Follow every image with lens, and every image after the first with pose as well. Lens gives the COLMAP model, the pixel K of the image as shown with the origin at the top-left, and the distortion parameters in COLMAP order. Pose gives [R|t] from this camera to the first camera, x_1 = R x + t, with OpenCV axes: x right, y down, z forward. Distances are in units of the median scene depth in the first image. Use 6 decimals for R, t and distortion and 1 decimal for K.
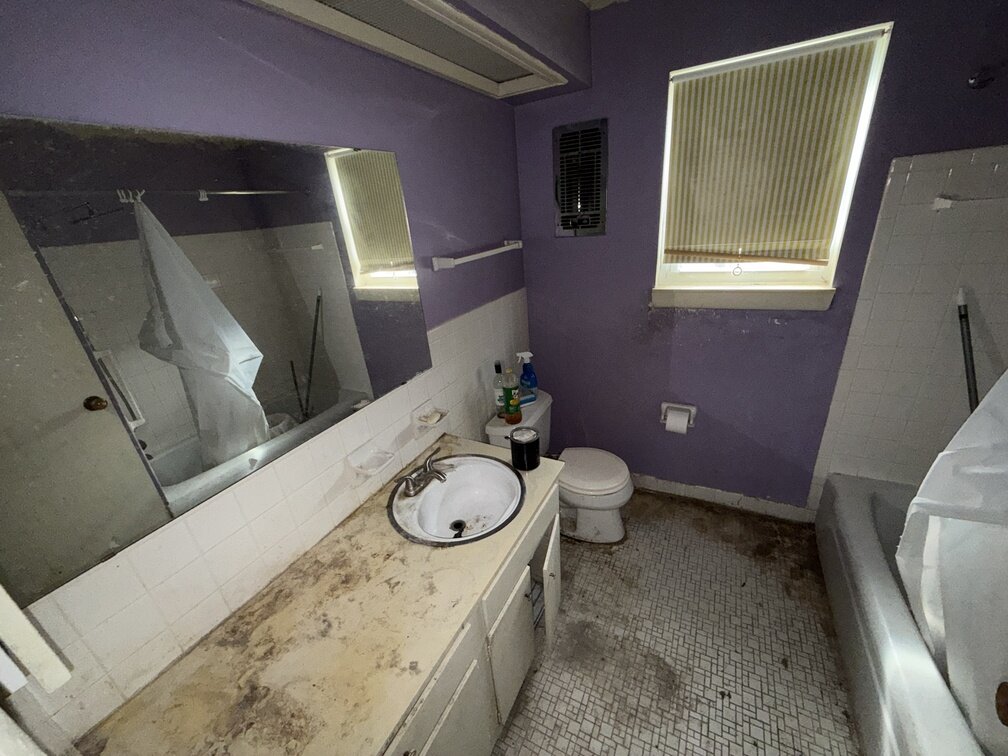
lens RADIAL K [[398.4, 0, 503.4], [0, 398.4, 379.7], [0, 0, 1]] dist [0.011207, 0.000290]
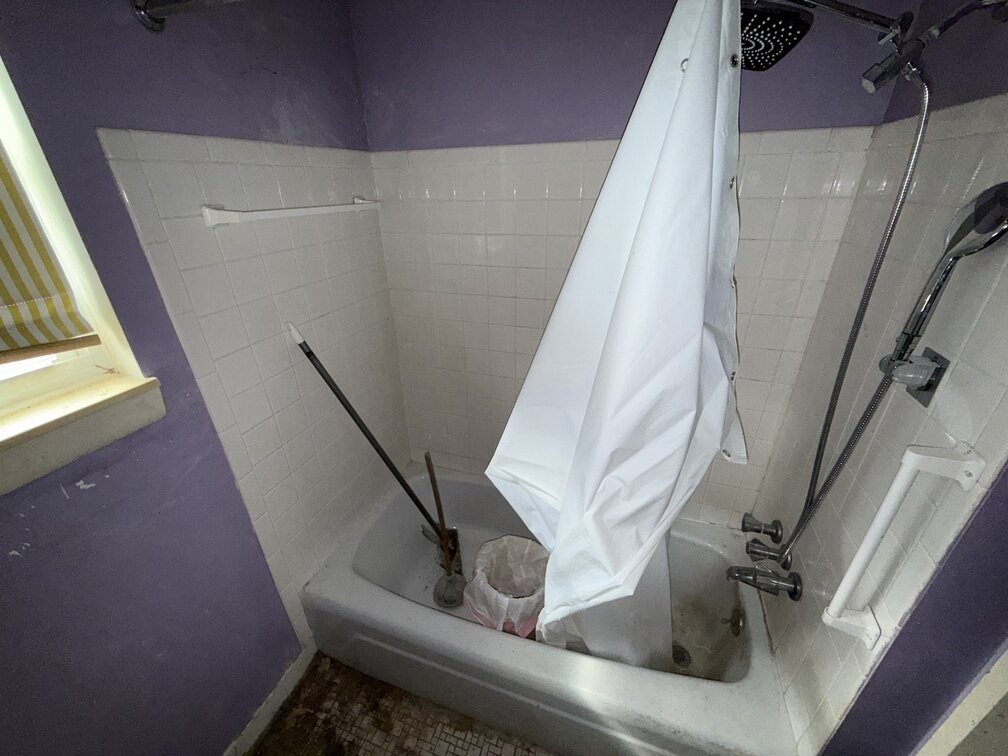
lens RADIAL K [[398.4, 0, 504.0], [0, 398.4, 376.9], [0, 0, 1]] dist [0.011207, 0.000290]
pose [[-0.161040, -0.353694, 0.921394, 0.259195], [0.404547, 0.827891, 0.388507, -0.231019], [-0.900226, 0.435313, 0.009762, 0.551231]]
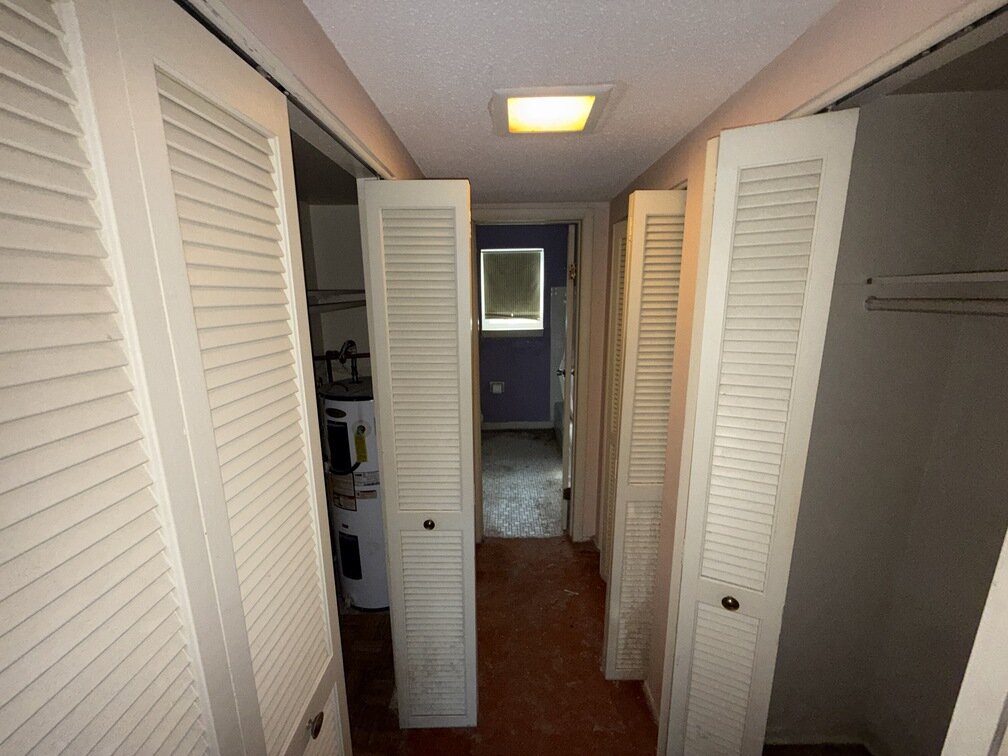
lens RADIAL K [[398.4, 0, 506.0], [0, 398.4, 378.0], [0, 0, 1]] dist [0.011207, 0.000290]
pose [[0.887146, -0.021483, 0.460988, -0.638342], [0.116762, 0.976863, -0.179177, 0.532811], [-0.446473, 0.212782, 0.869129, -1.125420]]
